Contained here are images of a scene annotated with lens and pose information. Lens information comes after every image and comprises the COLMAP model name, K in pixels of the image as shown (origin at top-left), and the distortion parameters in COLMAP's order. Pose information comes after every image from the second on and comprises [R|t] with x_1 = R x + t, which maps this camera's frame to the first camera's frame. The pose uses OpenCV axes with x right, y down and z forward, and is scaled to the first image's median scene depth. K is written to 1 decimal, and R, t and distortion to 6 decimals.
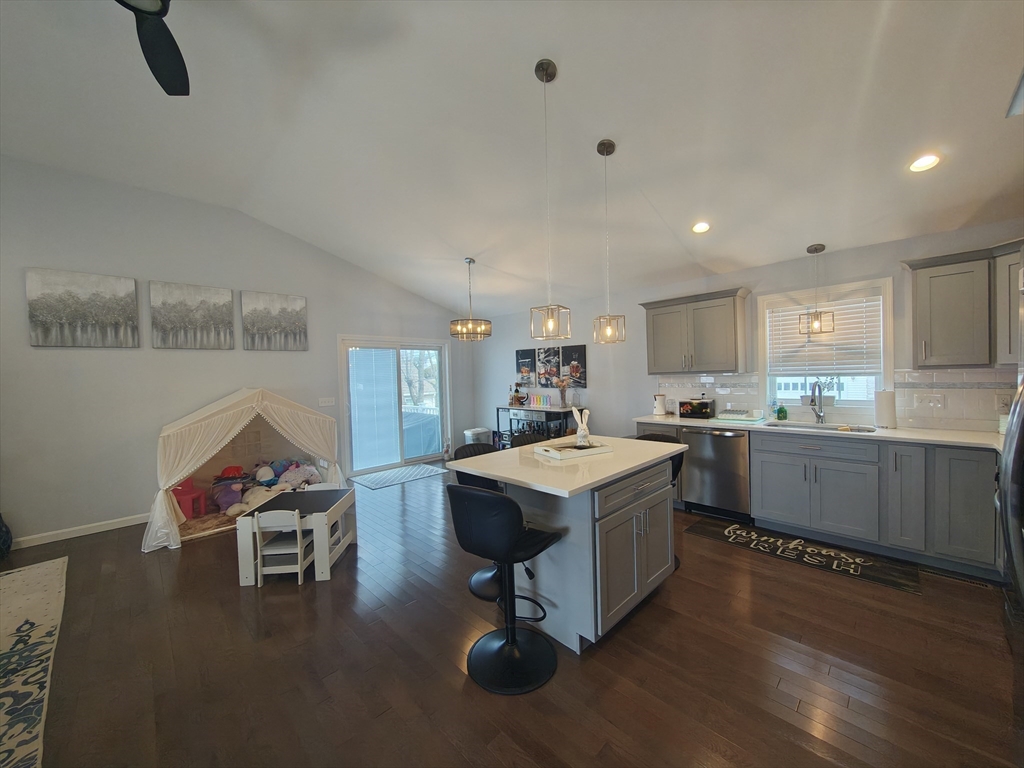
lens RADIAL K [[381.4, 0, 509.5], [0, 381.4, 380.9], [0, 0, 1]] dist [-0.001943, -0.000243]
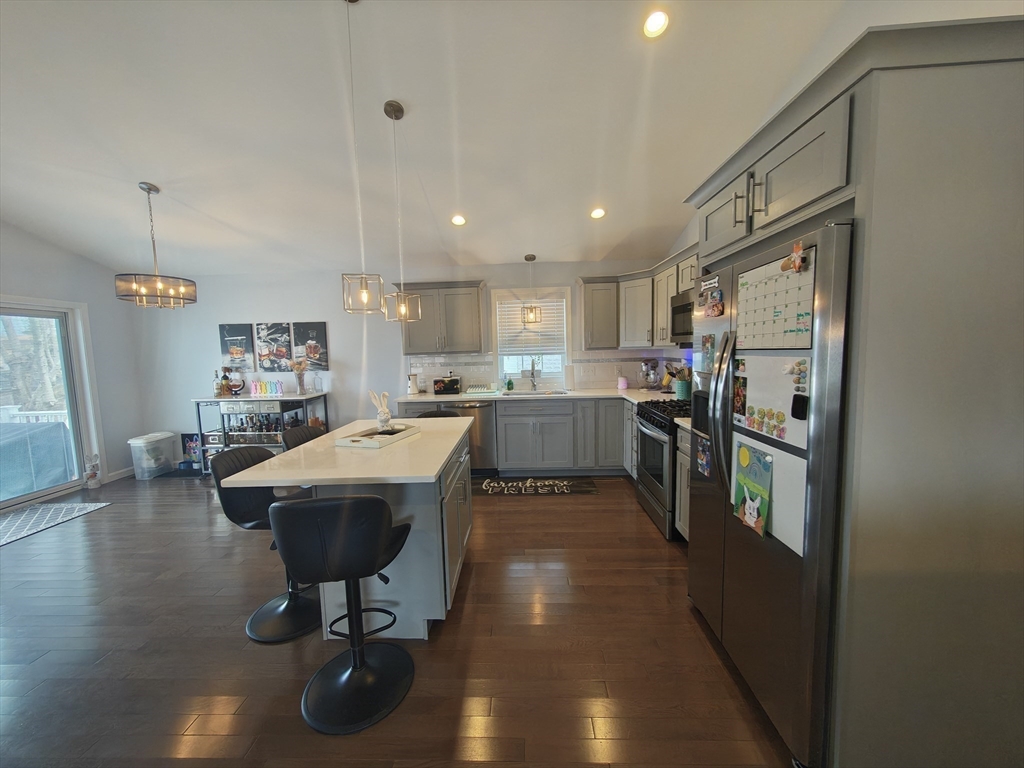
lens RADIAL K [[381.4, 0, 509.5], [0, 381.4, 380.9], [0, 0, 1]] dist [-0.001943, -0.000243]
pose [[0.724121, -0.051759, 0.687728, -0.123437], [0.018299, 0.998271, 0.055863, 0.000624], [-0.689430, -0.027866, 0.723816, 0.065011]]
